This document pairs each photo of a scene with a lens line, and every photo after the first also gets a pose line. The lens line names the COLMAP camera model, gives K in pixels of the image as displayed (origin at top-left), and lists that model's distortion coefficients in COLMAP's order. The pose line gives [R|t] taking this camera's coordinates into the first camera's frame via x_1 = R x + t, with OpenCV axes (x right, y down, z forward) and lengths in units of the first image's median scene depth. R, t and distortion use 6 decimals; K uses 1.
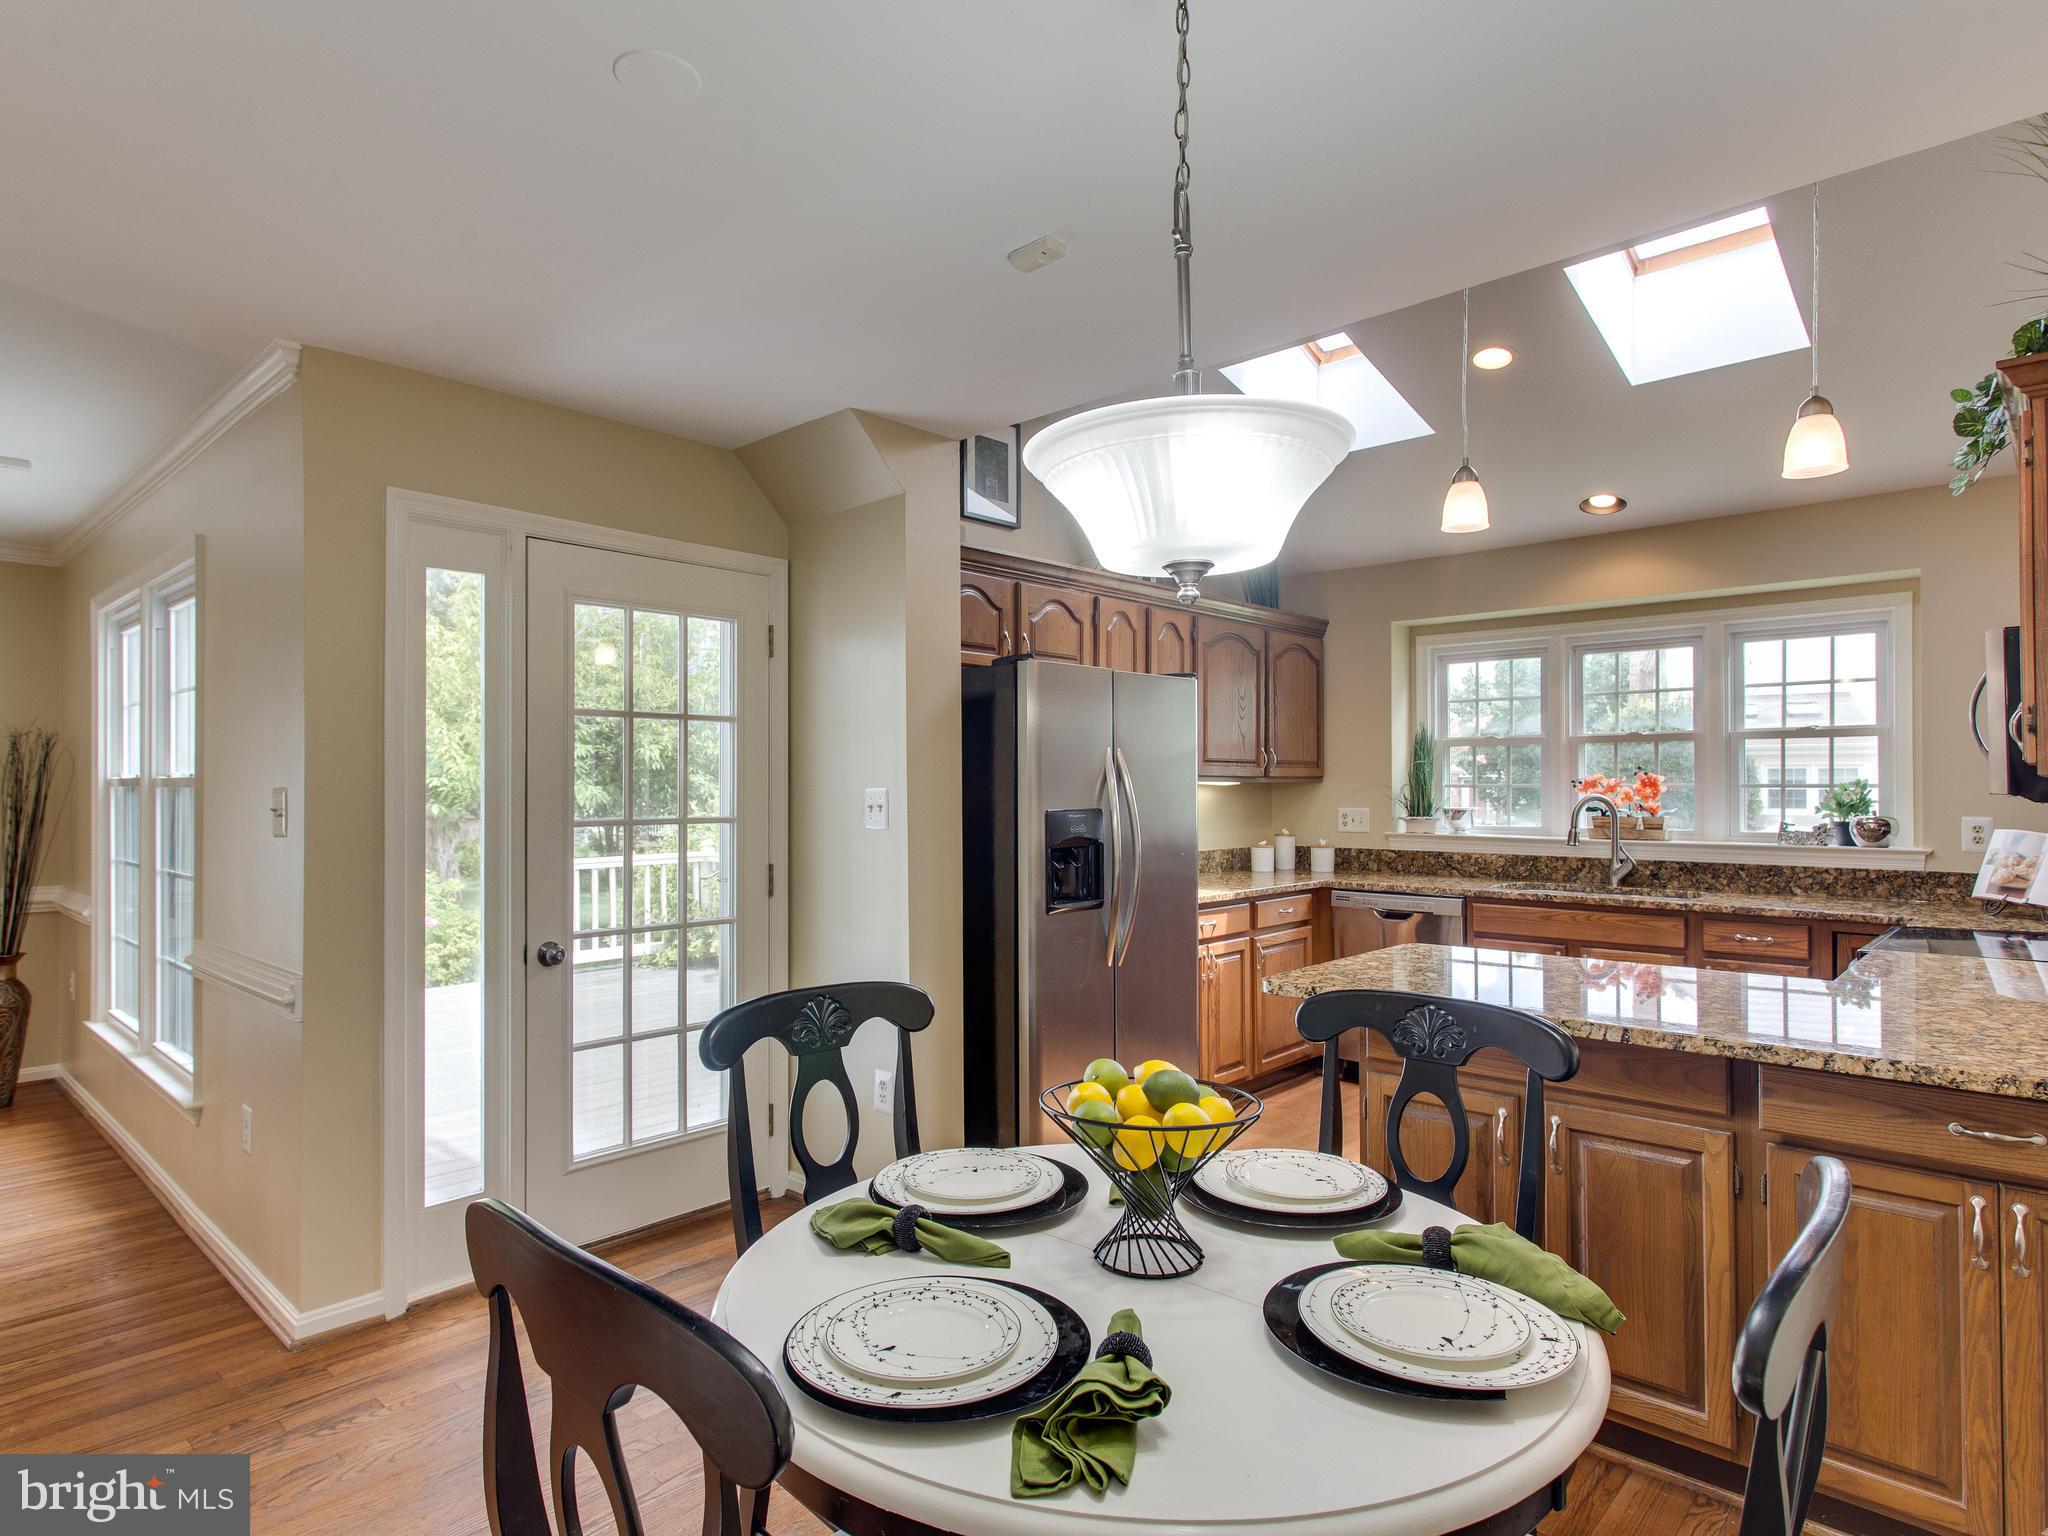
lens RADIAL K [[1122.8, 0, 1031.3], [0, 1122.8, 774.5], [0, 0, 1]] dist [-0.001835, 0.004741]
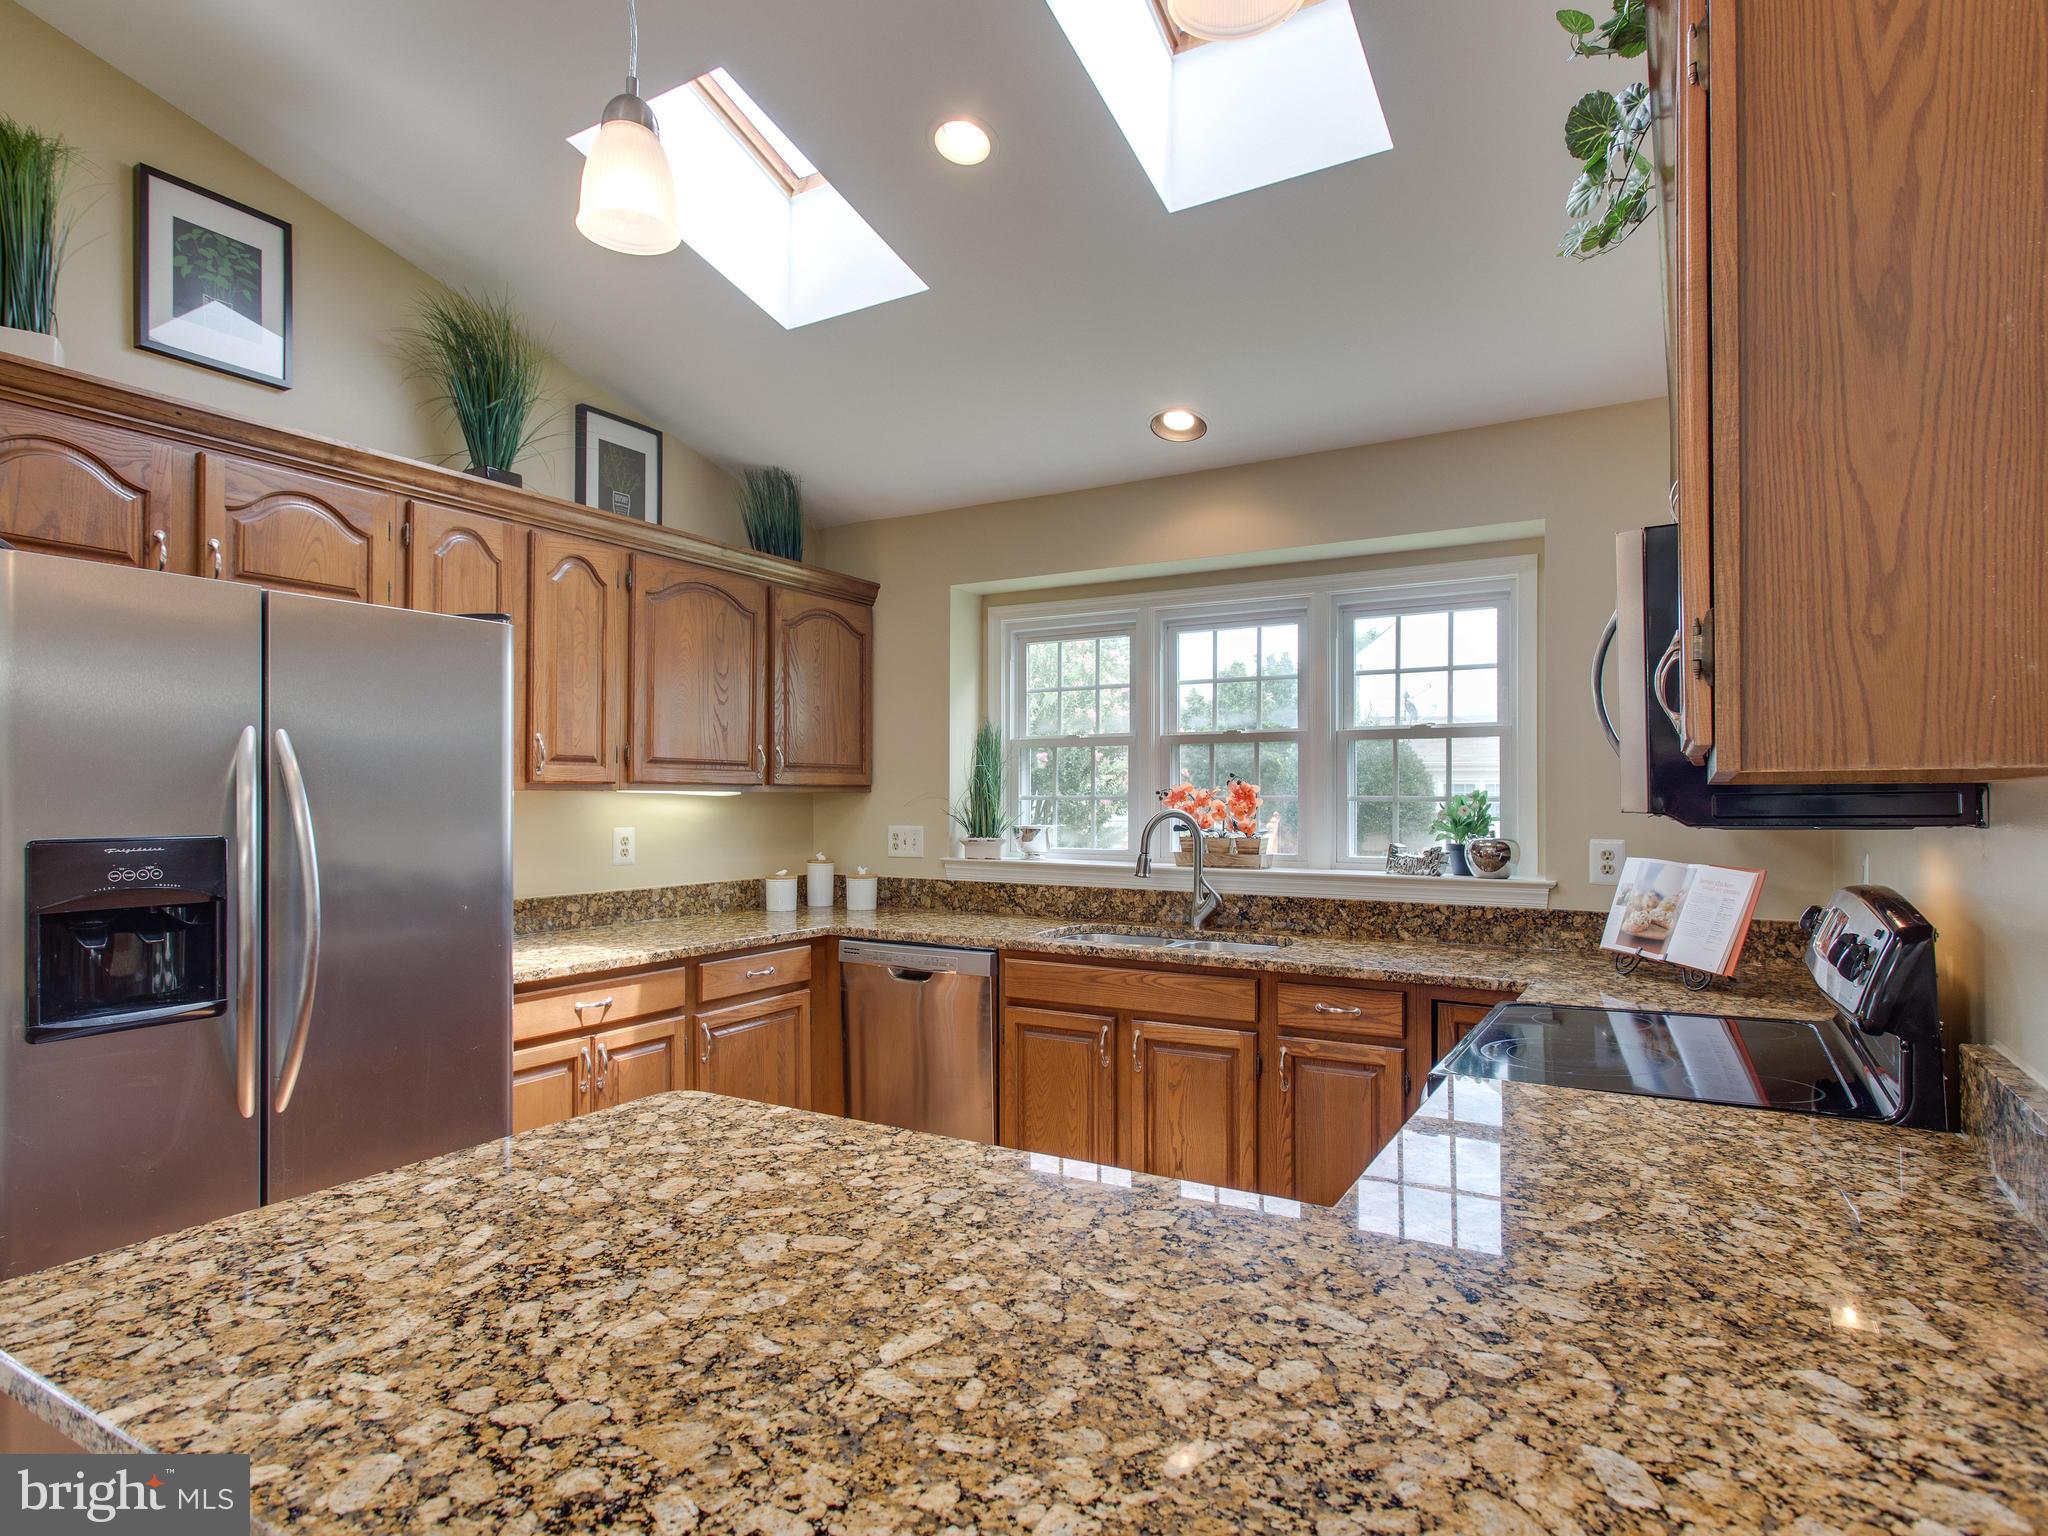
lens RADIAL K [[1122.8, 0, 995.5], [0, 1122.8, 783.0], [0, 0, 1]] dist [-0.001835, 0.004741]
pose [[0.980515, 0.005884, 0.196358, 0.241725], [-0.005249, 0.999979, -0.003752, 0.003405], [-0.196376, 0.002648, 0.980525, 0.283590]]
